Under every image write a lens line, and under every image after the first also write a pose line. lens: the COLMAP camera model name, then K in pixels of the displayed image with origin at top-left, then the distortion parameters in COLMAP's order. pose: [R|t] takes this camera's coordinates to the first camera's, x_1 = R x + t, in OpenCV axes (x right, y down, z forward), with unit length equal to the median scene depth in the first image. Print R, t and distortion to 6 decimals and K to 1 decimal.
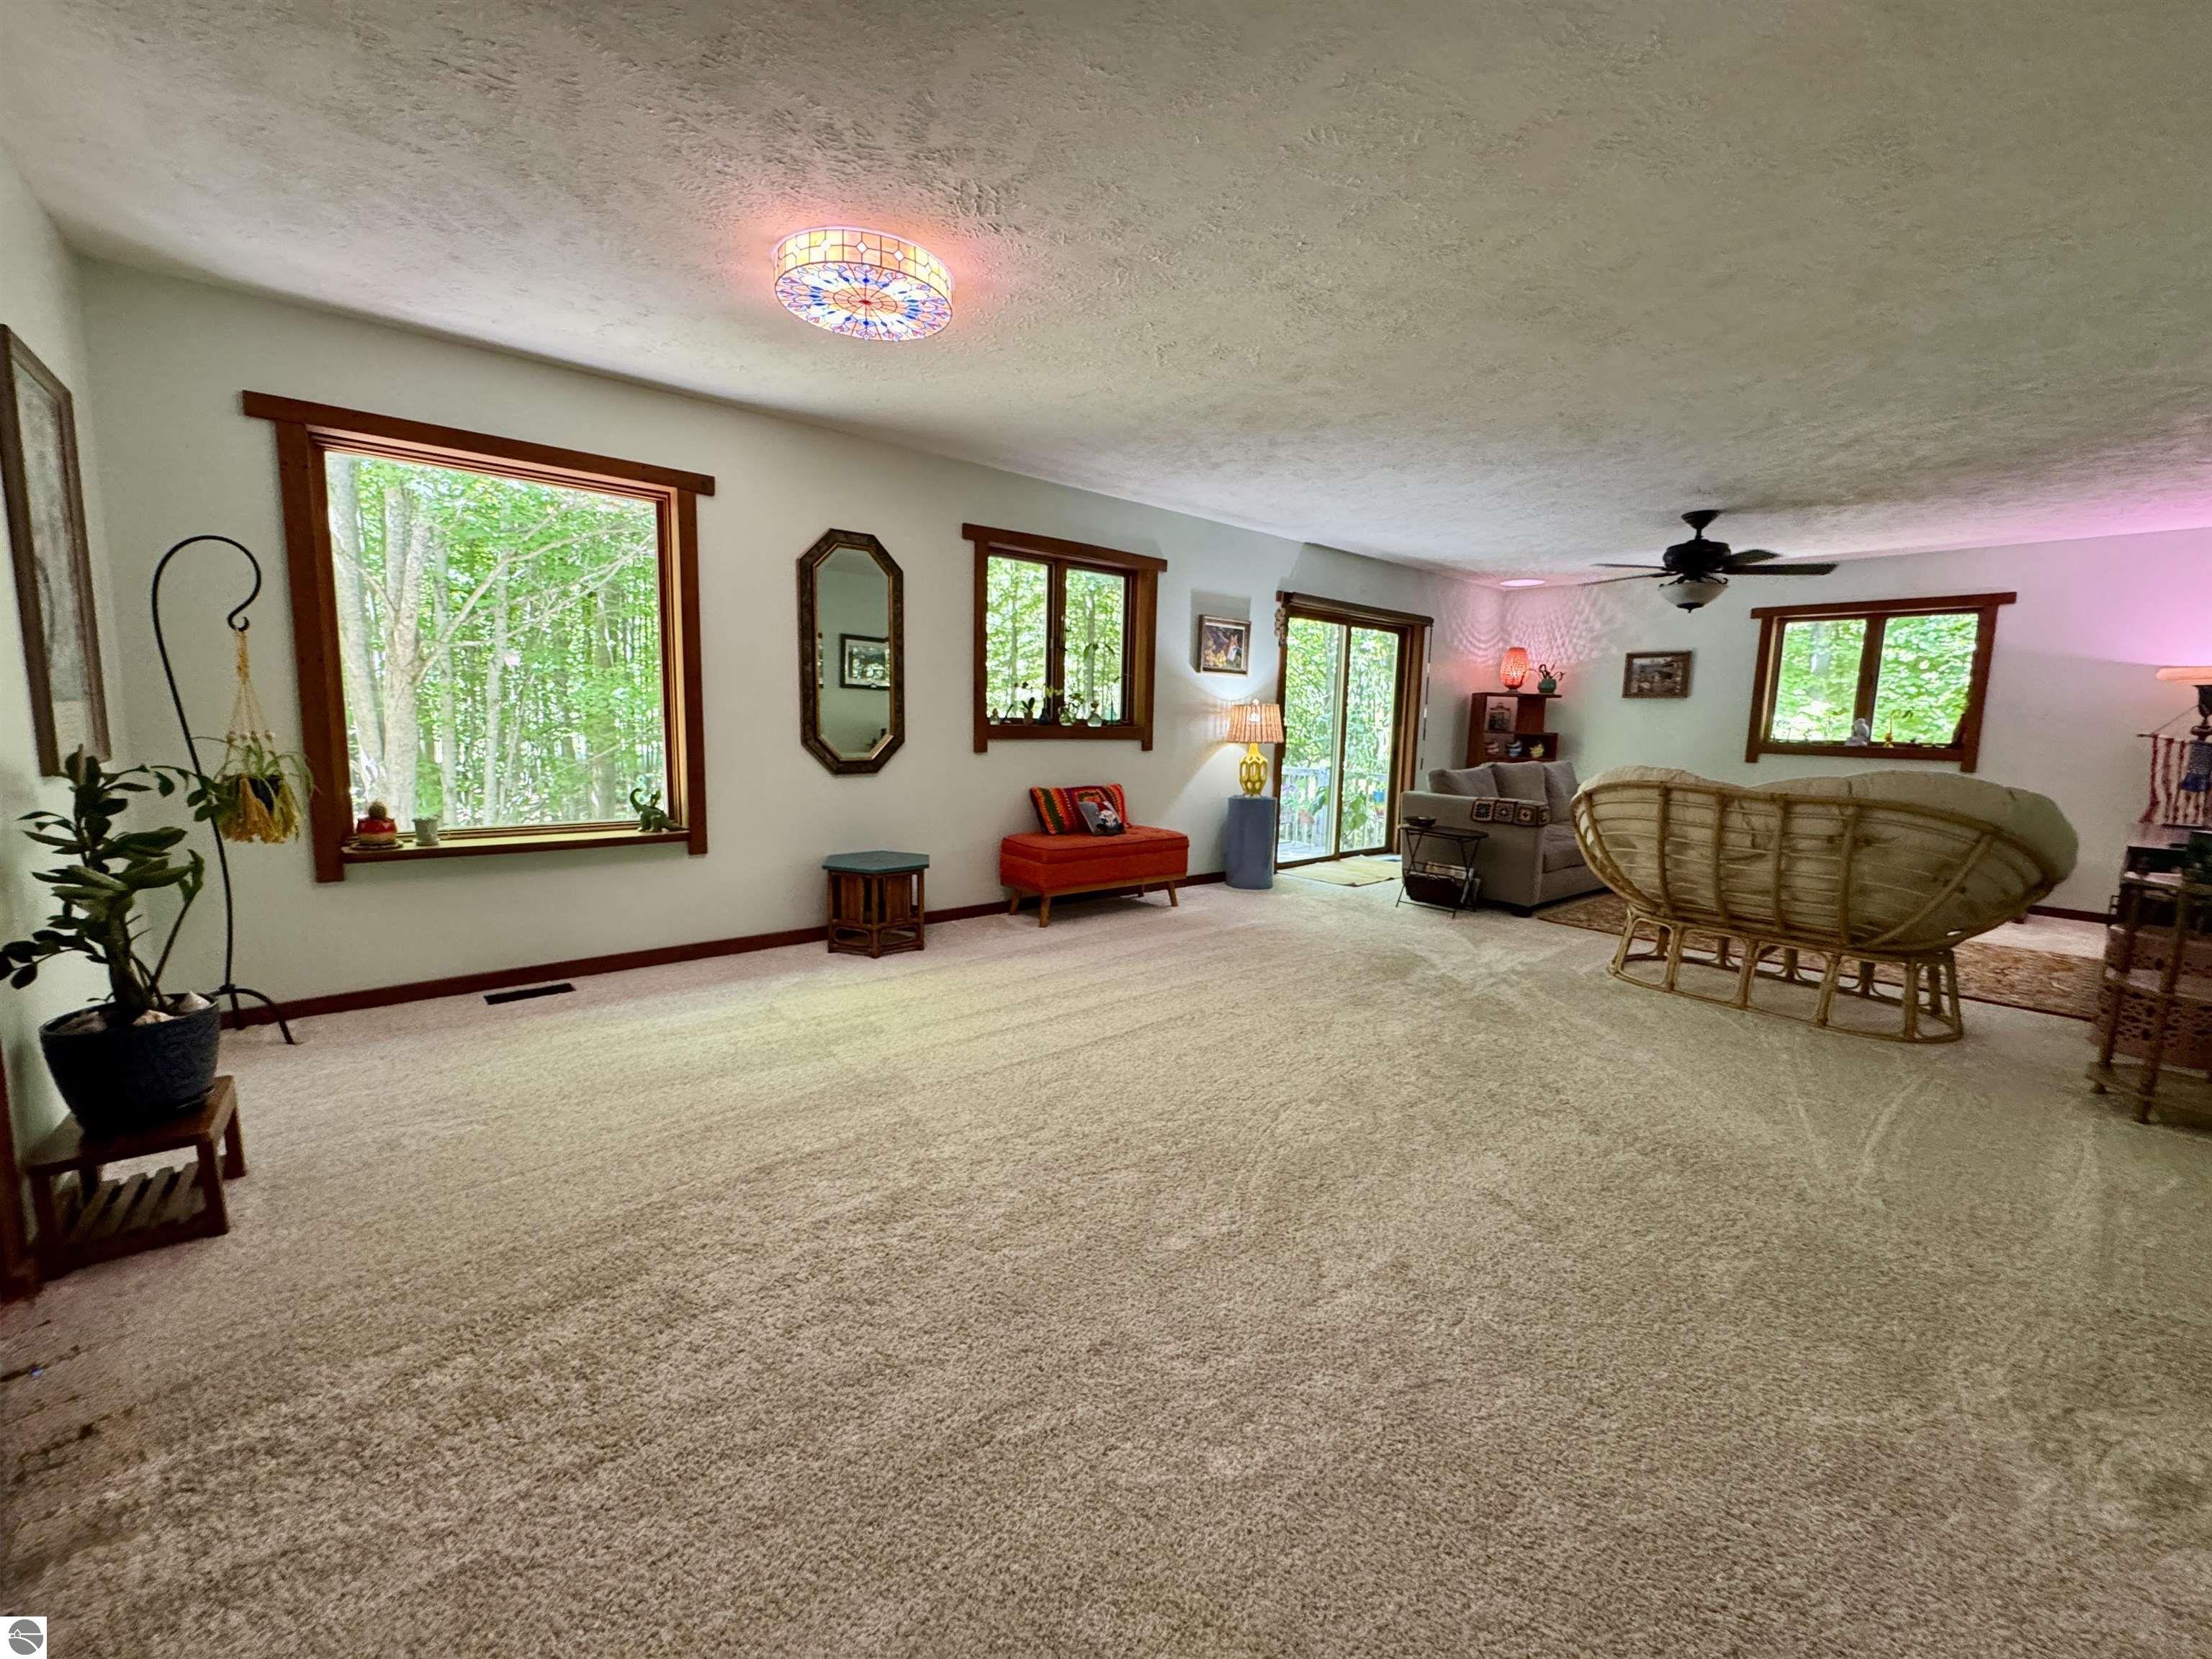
lens RADIAL K [[881.8, 0, 1106.0], [0, 881.8, 829.5], [0, 0, 1]] dist [-0.002996, 0.000251]
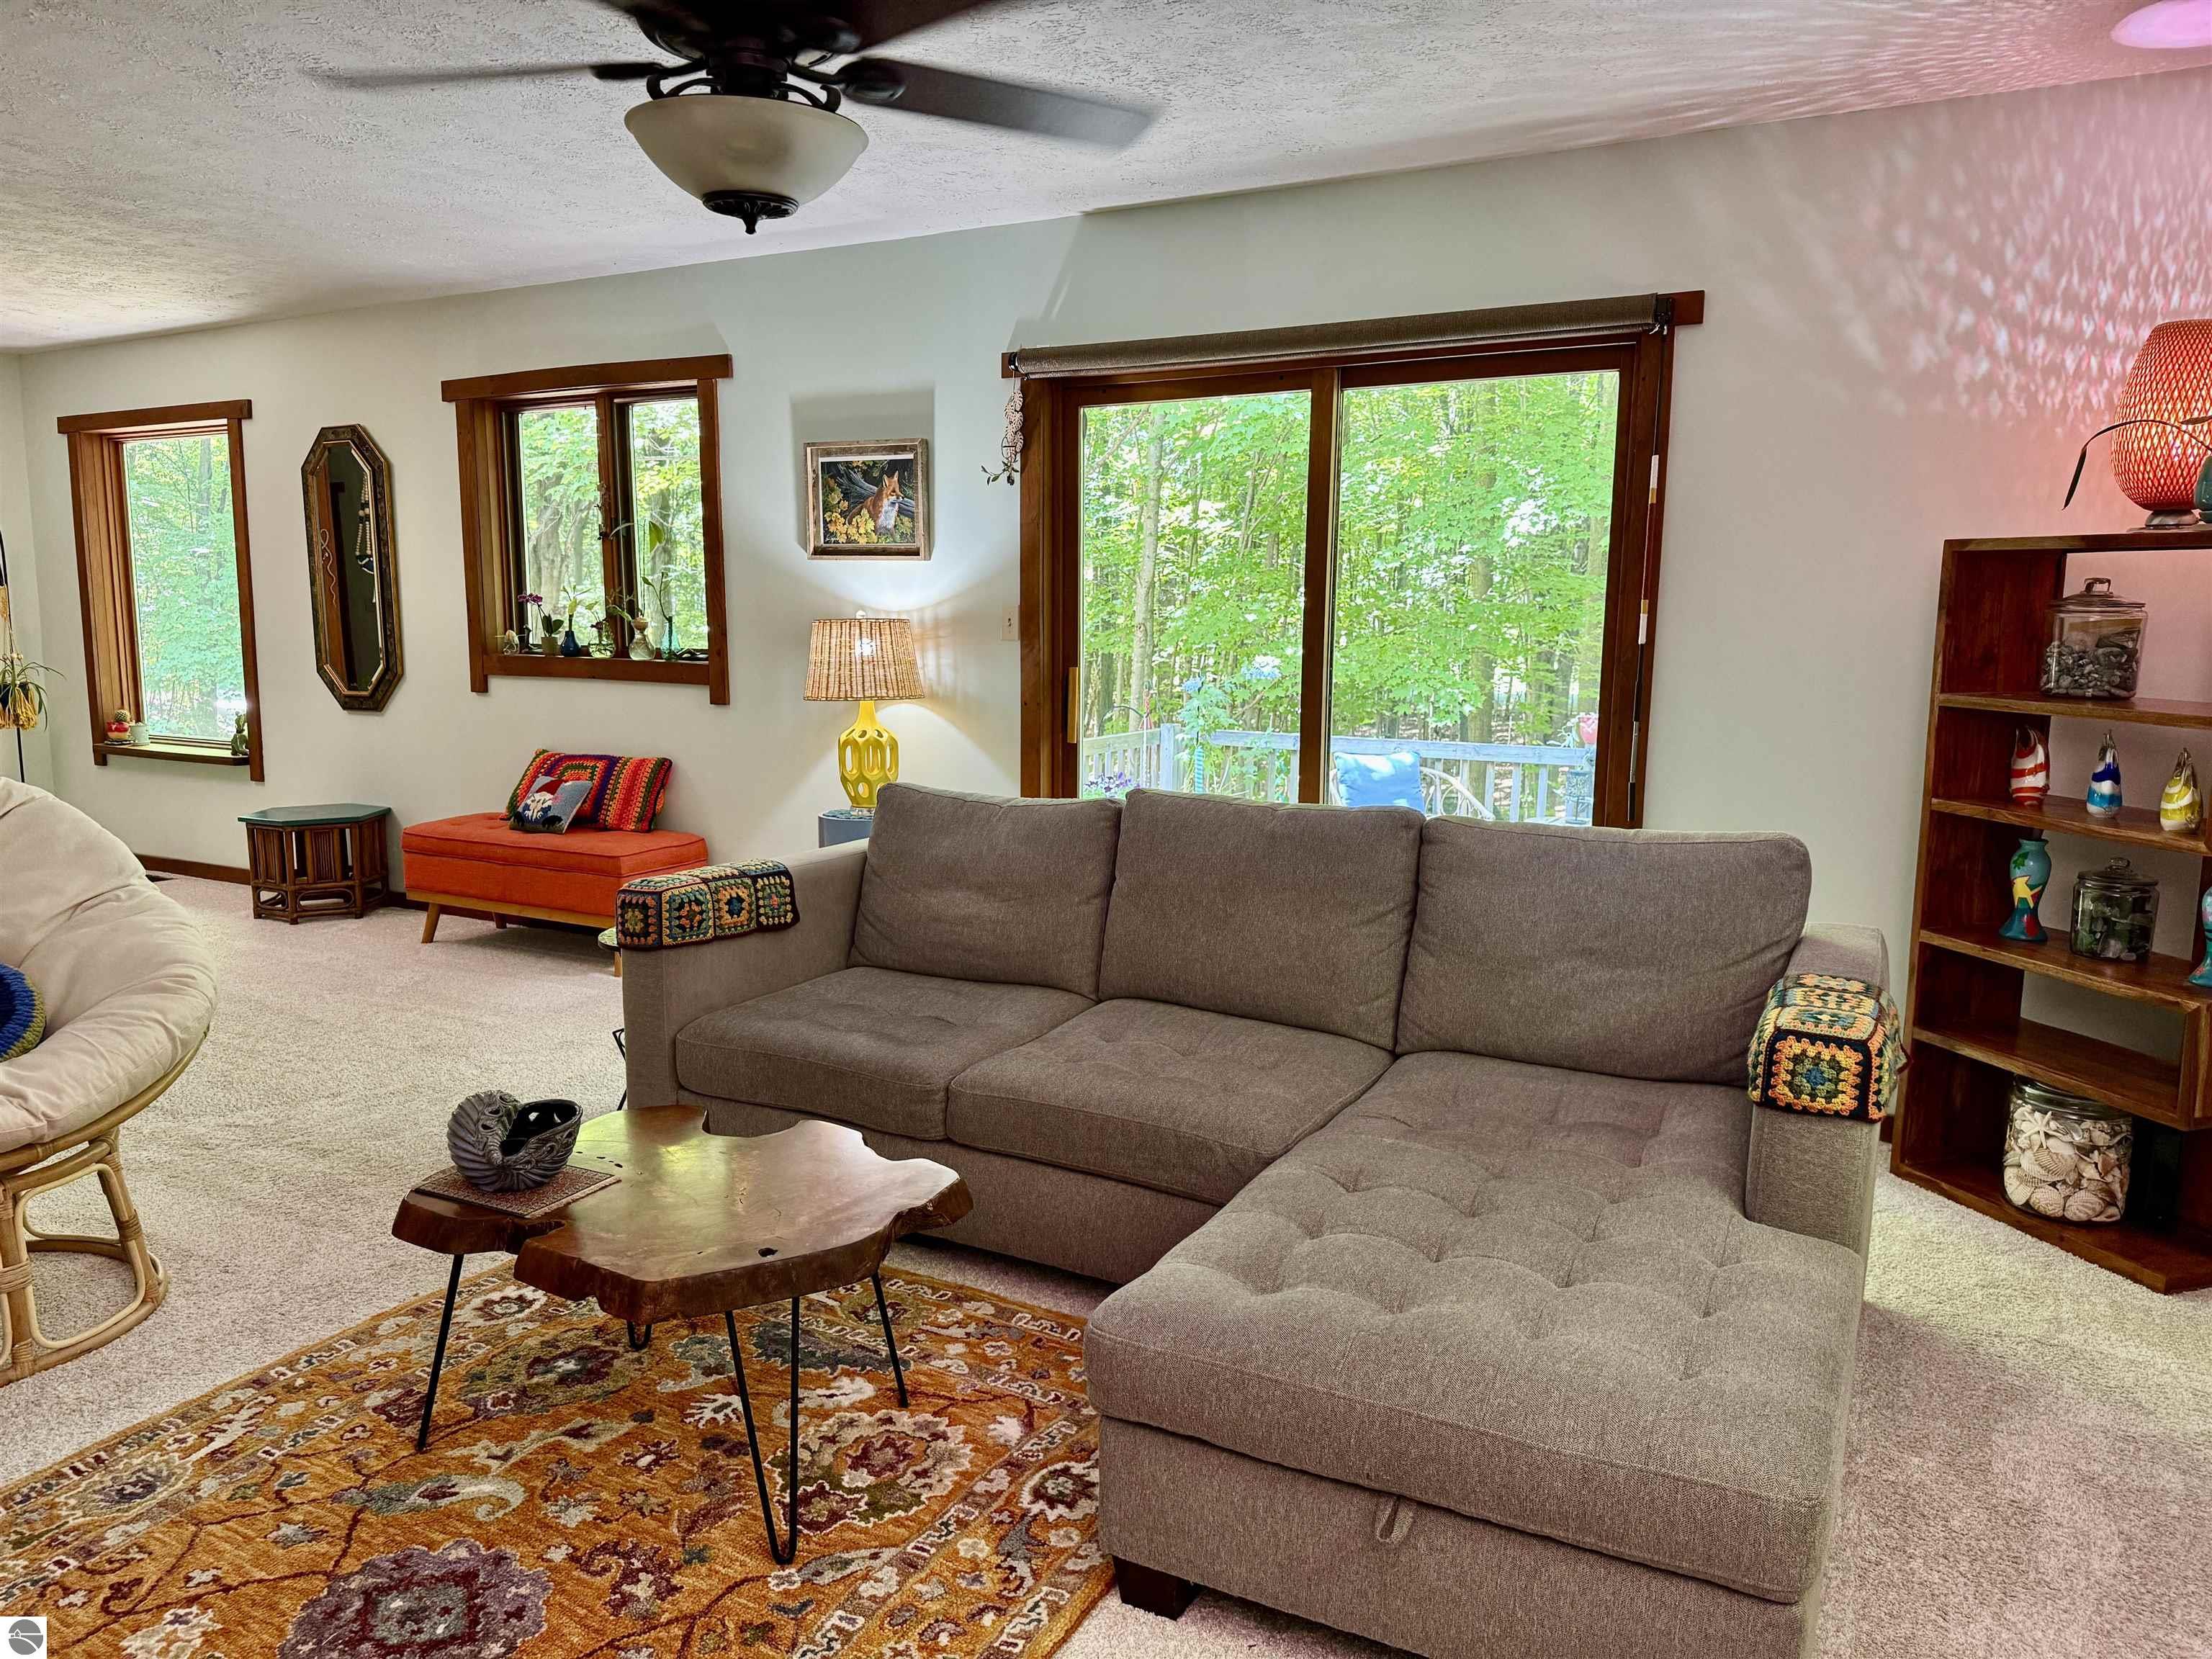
lens RADIAL K [[1551.1, 0, 1106.0], [0, 1551.1, 829.5], [0, 0, 1]] dist [0.027914, -0.031690]
pose [[0.355479, 0.114383, -0.927659, 1.111202], [-0.117170, 0.990108, 0.077183, -0.121571], [0.927311, 0.081257, 0.365365, 0.917591]]
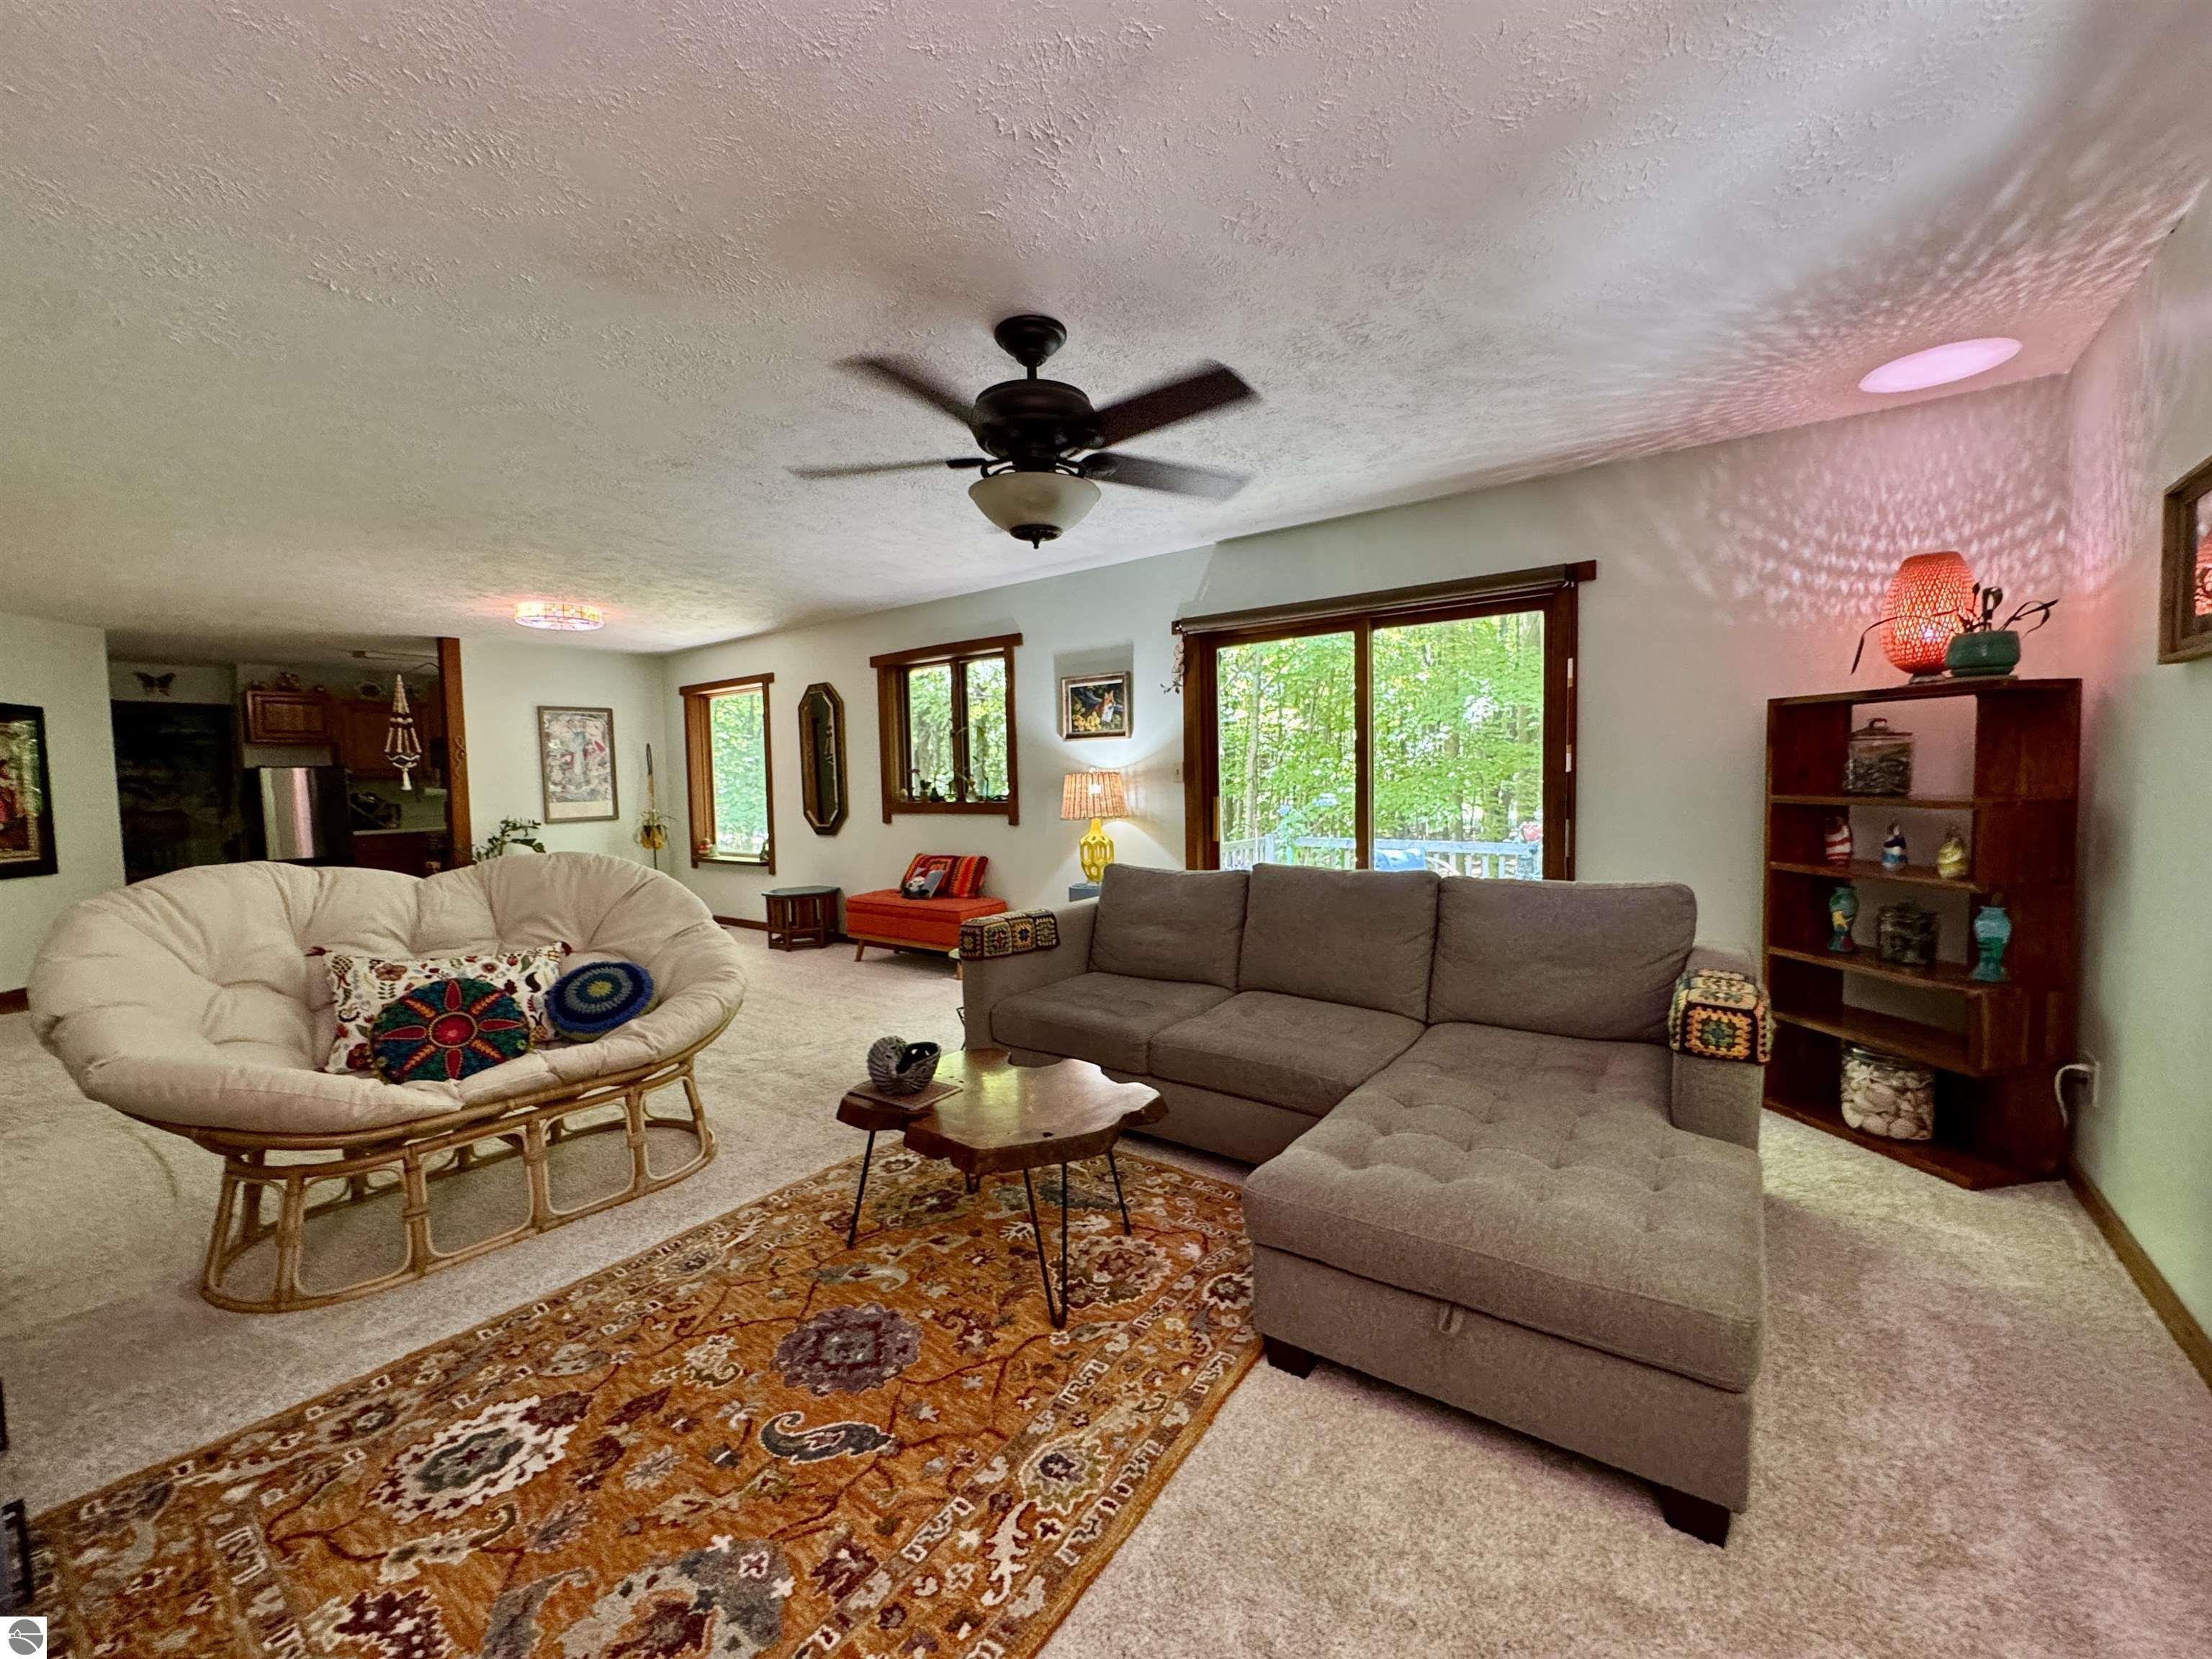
lens RADIAL K [[881.8, 0, 1106.0], [0, 881.8, 829.5], [0, 0, 1]] dist [-0.002996, 0.000251]
pose [[0.225275, 0.027838, -0.973898, 1.089629], [-0.095560, 0.995403, 0.006349, -0.105875], [0.969598, 0.091636, 0.226899, 0.918204]]
